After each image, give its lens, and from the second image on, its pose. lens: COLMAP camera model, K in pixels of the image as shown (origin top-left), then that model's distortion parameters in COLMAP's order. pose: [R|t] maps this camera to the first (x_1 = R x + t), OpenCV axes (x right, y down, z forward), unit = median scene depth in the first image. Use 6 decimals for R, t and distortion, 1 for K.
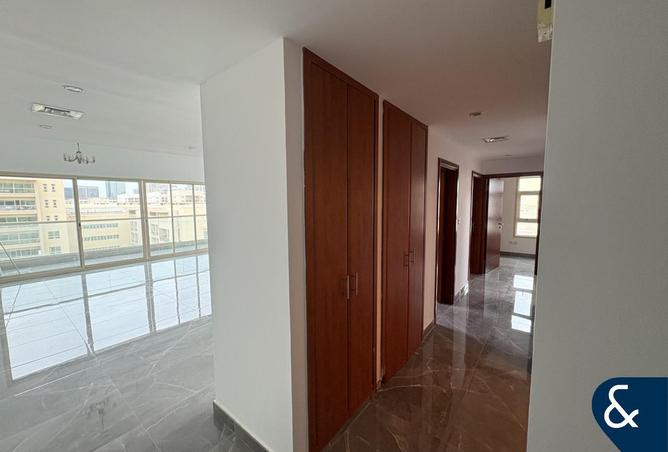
lens RADIAL K [[266.5, 0, 334.0], [0, 266.5, 226.0], [0, 0, 1]] dist [0.000121, 0.000135]
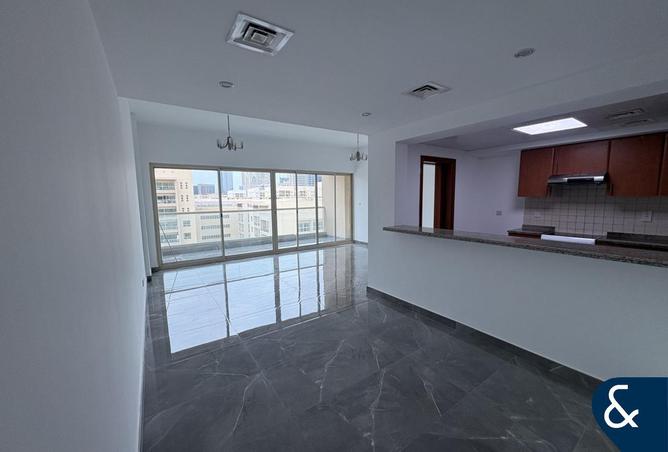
lens RADIAL K [[266.5, 0, 334.0], [0, 266.5, 226.0], [0, 0, 1]] dist [0.000121, 0.000135]
pose [[0.954989, 0.026012, -0.295498, -0.033271], [-0.019404, 0.999492, 0.025273, 0.000648], [0.296005, -0.018401, 0.955009, 0.020169]]
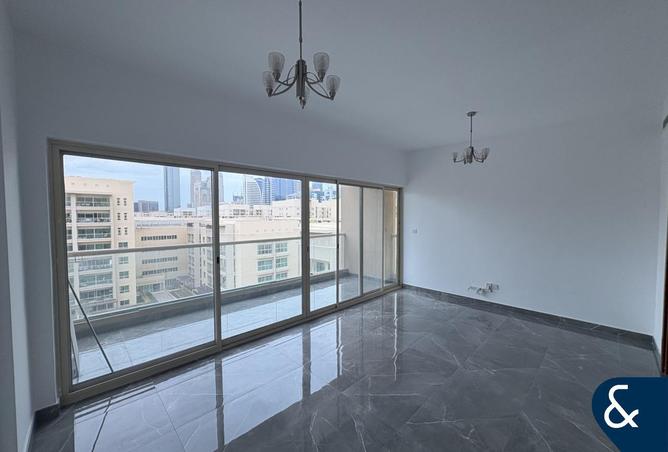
lens RADIAL K [[266.5, 0, 334.0], [0, 266.5, 226.0], [0, 0, 1]] dist [0.000121, 0.000135]
pose [[0.990732, 0.008441, -0.135566, -0.090656], [-0.015382, 0.998619, -0.050237, -0.005906], [0.134955, 0.051857, 0.989494, 0.070358]]
